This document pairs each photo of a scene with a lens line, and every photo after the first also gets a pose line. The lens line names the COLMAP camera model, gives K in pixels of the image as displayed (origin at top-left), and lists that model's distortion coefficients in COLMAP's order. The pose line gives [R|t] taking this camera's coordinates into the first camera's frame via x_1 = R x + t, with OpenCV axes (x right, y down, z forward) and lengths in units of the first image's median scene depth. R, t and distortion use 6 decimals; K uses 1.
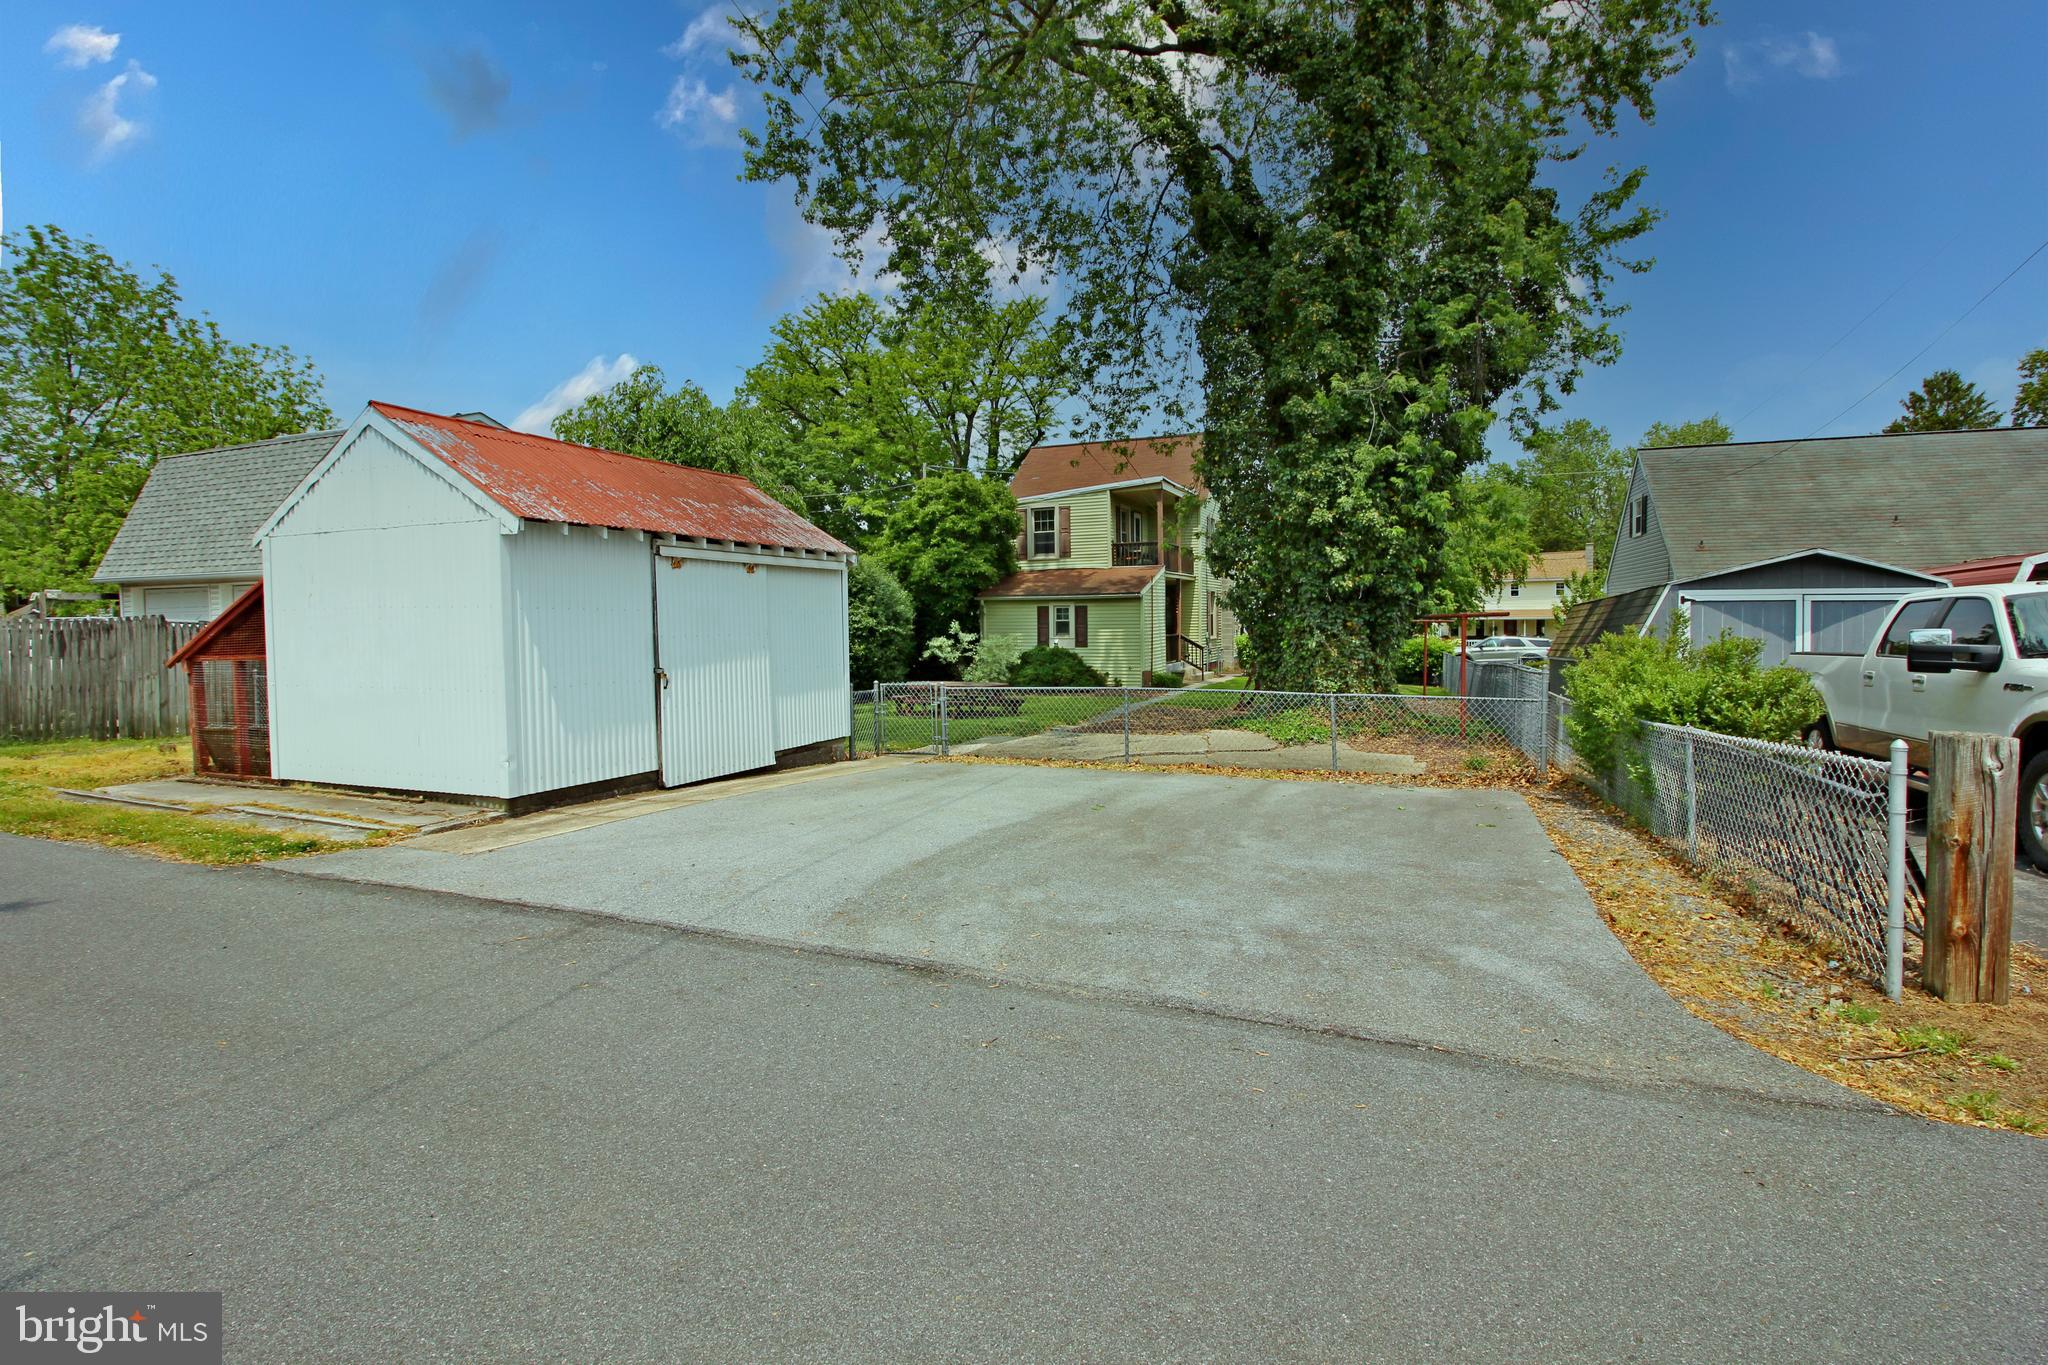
lens RADIAL K [[957.6, 0, 1036.9], [0, 957.6, 659.9], [0, 0, 1]] dist [0.000169, -0.013861]
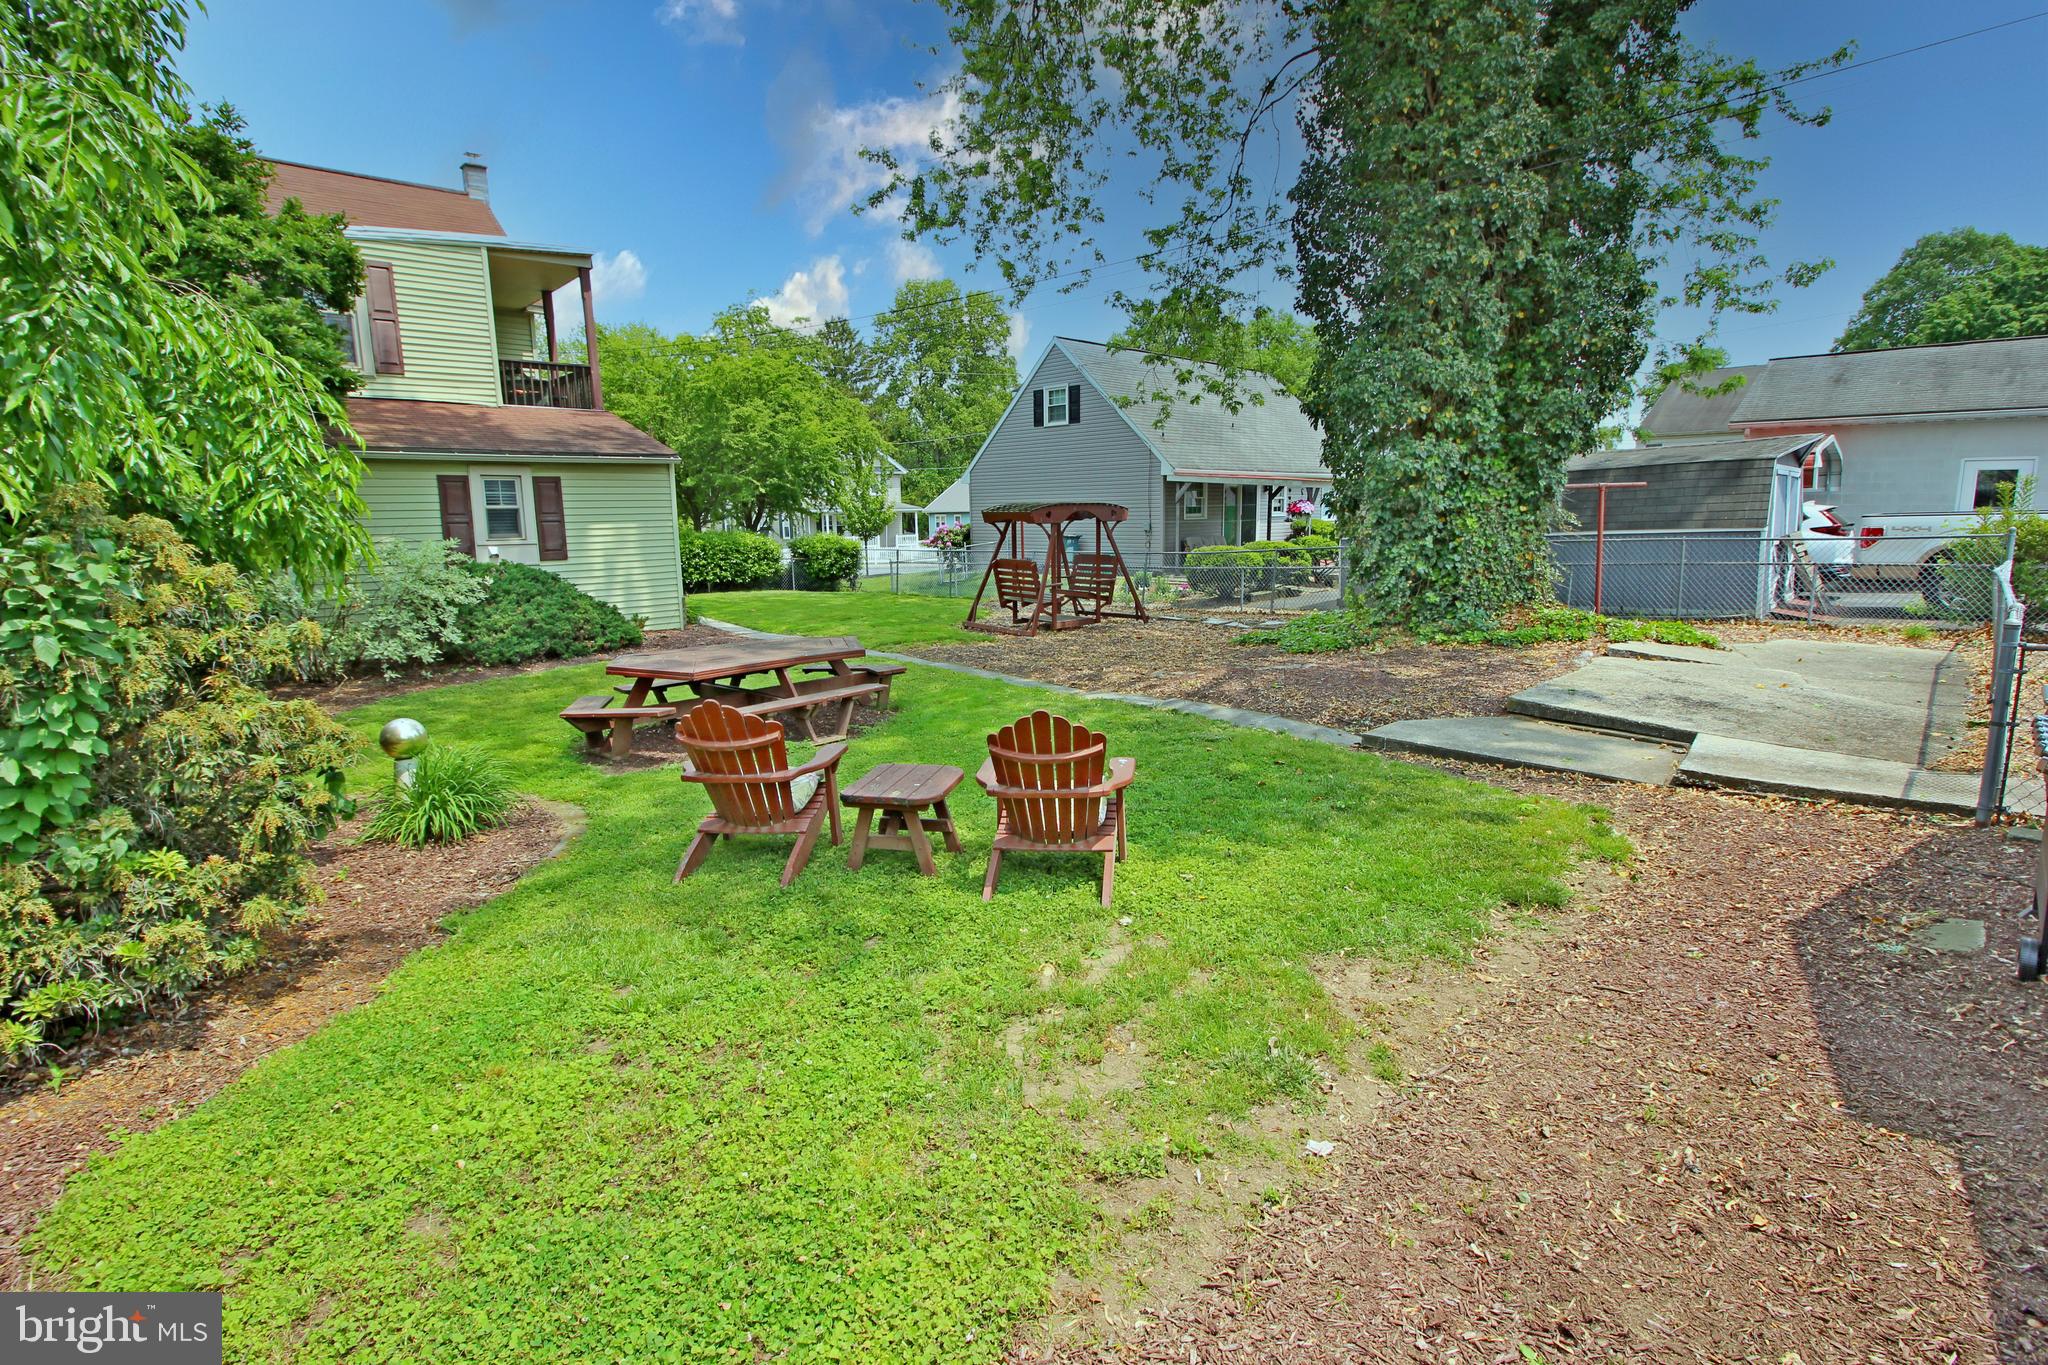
lens RADIAL K [[957.6, 0, 1036.9], [0, 957.6, 659.9], [0, 0, 1]] dist [0.000169, -0.013861]
pose [[0.408115, -0.137996, 0.902441, -0.307694], [0.050324, 0.990407, 0.128689, -0.013662], [-0.911542, -0.007106, 0.411145, 0.563265]]
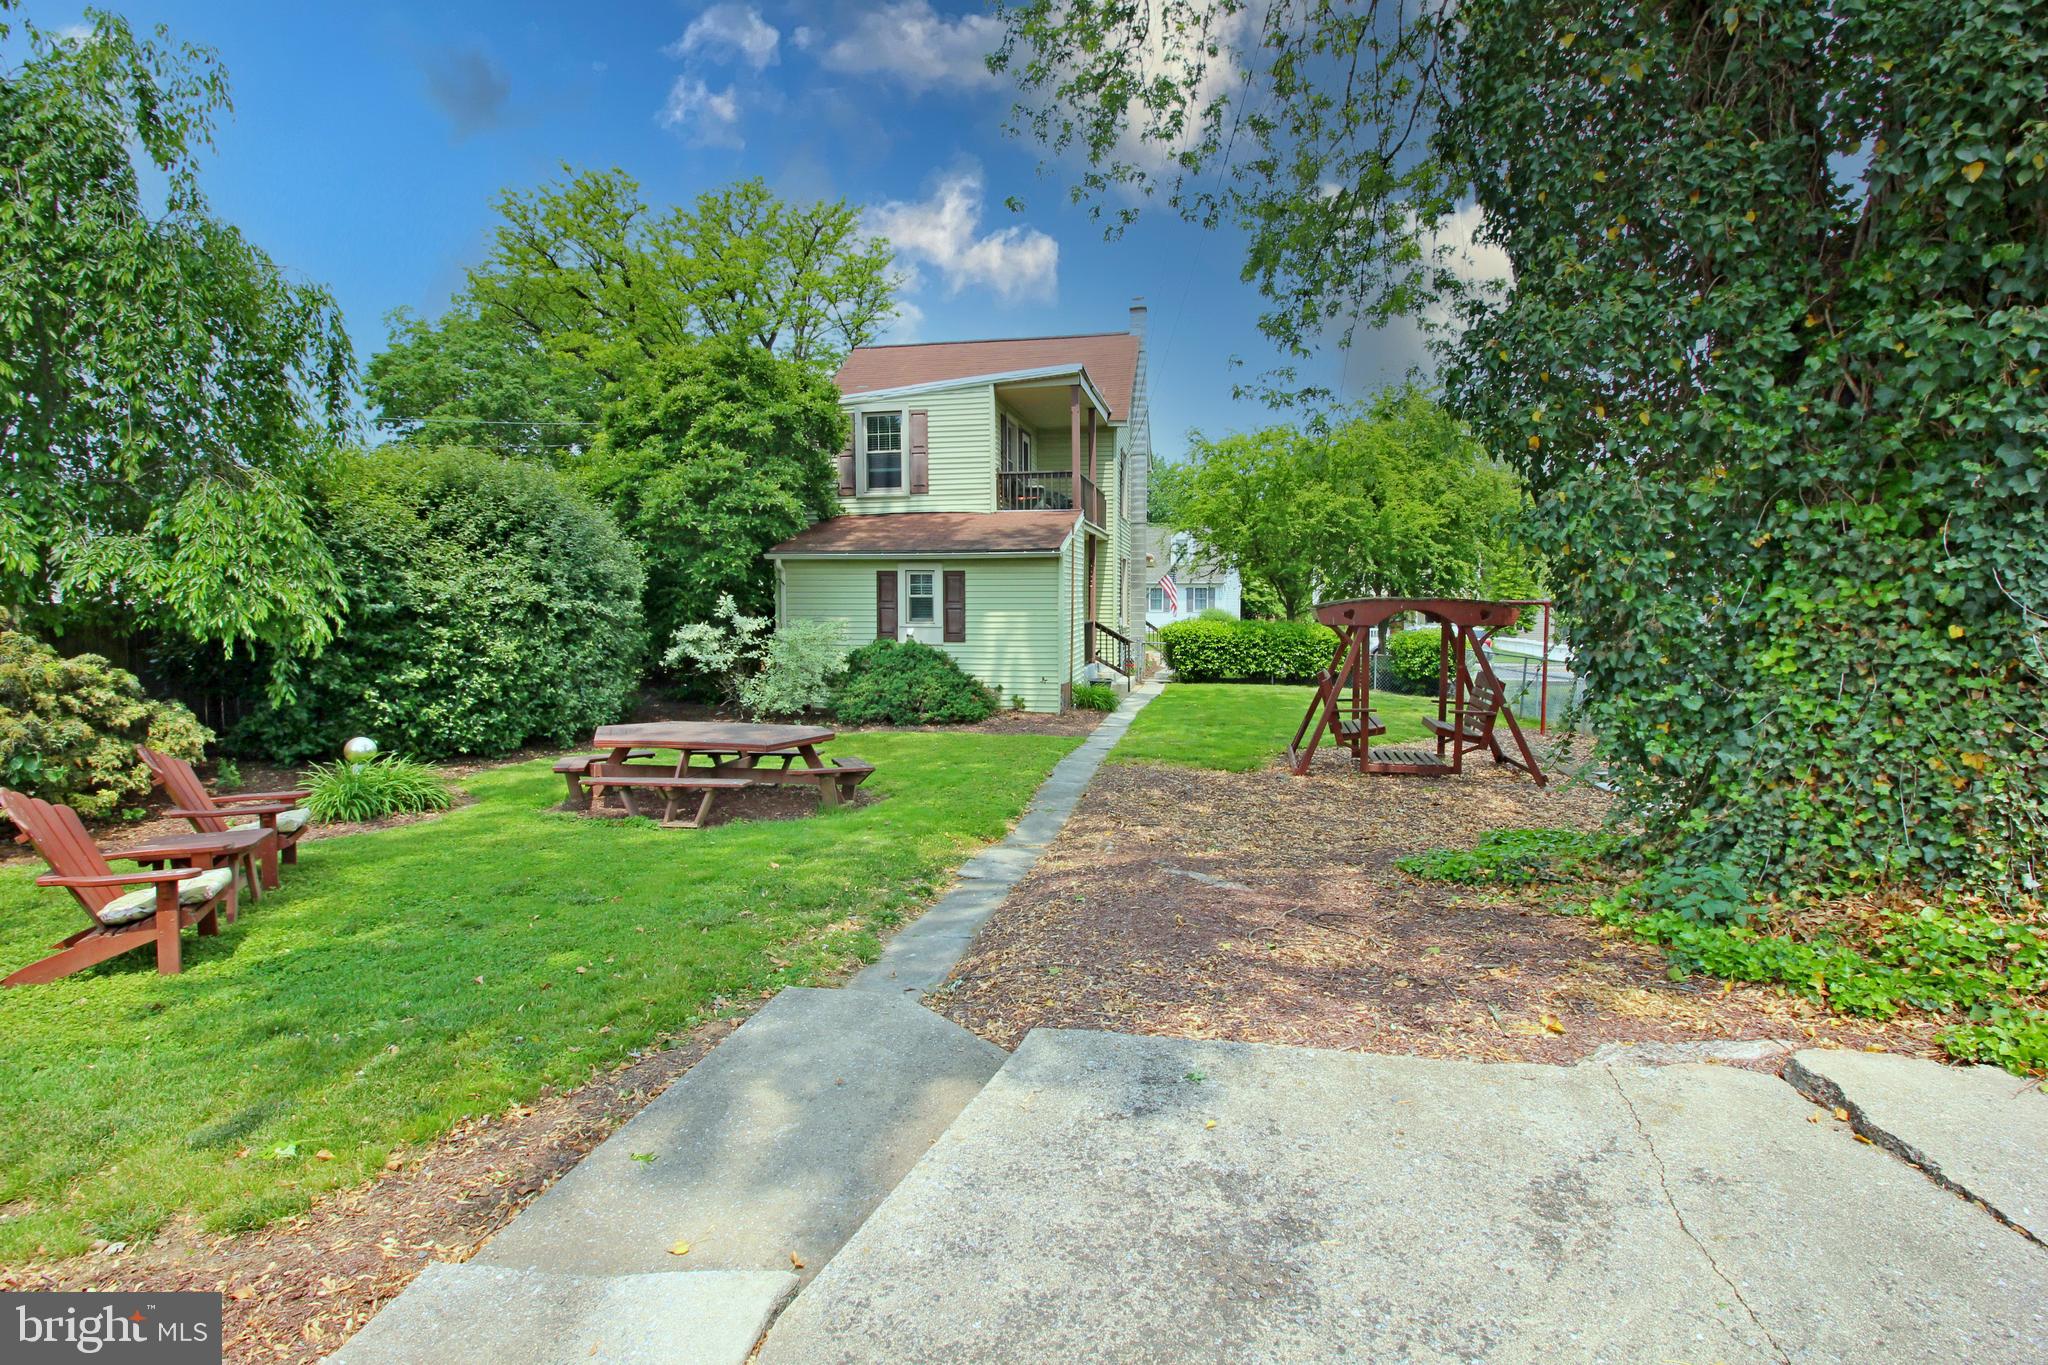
lens RADIAL K [[957.6, 0, 1036.9], [0, 957.6, 659.9], [0, 0, 1]] dist [0.000169, -0.013861]
pose [[0.980424, -0.001887, 0.196890, -0.018949], [-0.001135, 0.999883, 0.015234, -0.011442], [-0.196895, -0.015159, 0.980307, 0.418543]]
